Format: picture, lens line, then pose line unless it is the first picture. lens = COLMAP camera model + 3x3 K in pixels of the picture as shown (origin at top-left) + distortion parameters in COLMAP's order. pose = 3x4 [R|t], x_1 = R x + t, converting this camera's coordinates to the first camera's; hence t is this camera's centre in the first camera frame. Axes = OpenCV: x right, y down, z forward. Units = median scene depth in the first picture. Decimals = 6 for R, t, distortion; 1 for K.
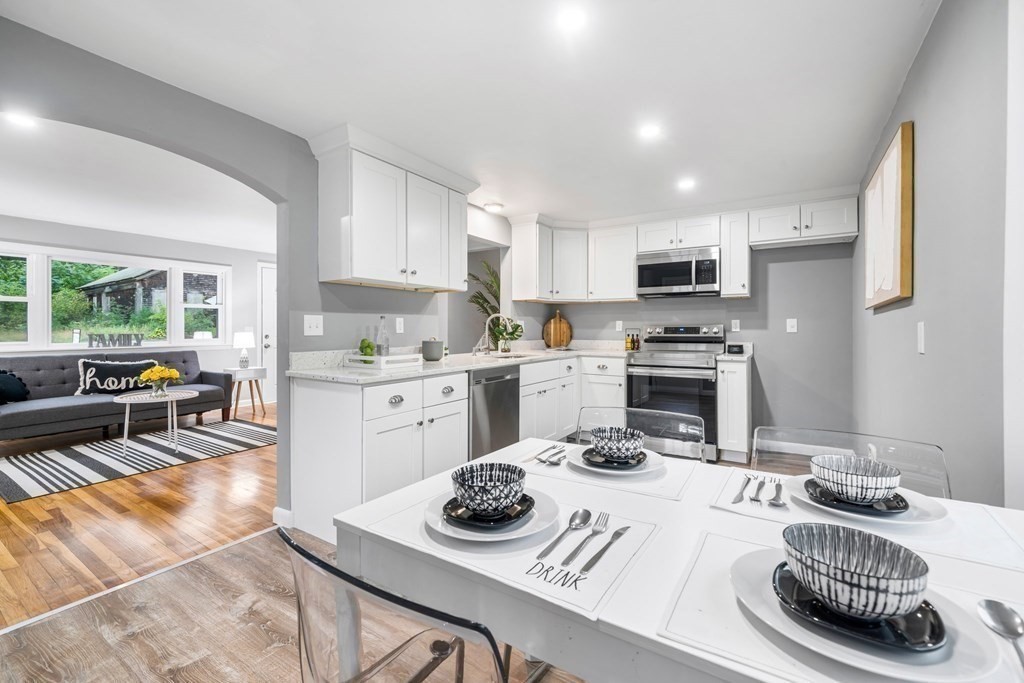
lens RADIAL K [[434.9, 0, 494.2], [0, 434.9, 332.0], [0, 0, 1]] dist [0.000204, -0.000005]
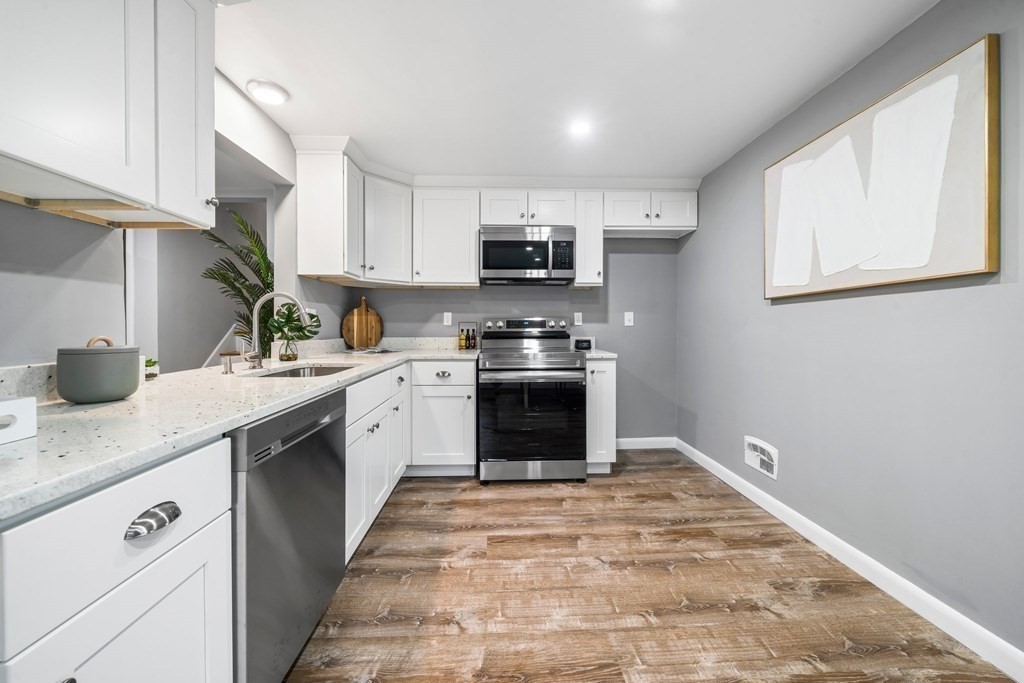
lens RADIAL K [[386.8, 0, 508.5], [0, 386.8, 328.8], [0, 0, 1]] dist [-0.001058, -0.000003]
pose [[0.808376, -0.004526, 0.588649, -0.042721], [0.004621, 0.999988, 0.001343, 0.004222], [-0.588648, 0.001634, 0.808388, 0.420135]]
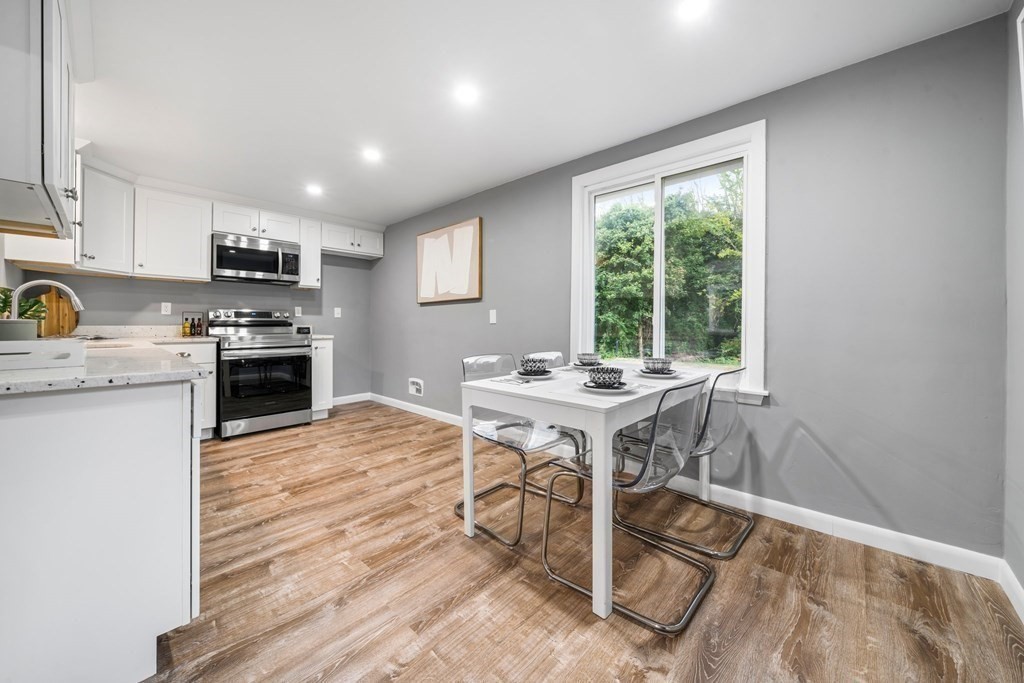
lens RADIAL K [[386.8, 0, 508.5], [0, 386.8, 328.8], [0, 0, 1]] dist [-0.001058, -0.000003]
pose [[0.163824, -0.011892, 0.986418, -0.403918], [0.001999, 0.999929, 0.011723, 0.021119], [-0.986488, 0.000052, 0.163836, 0.242349]]
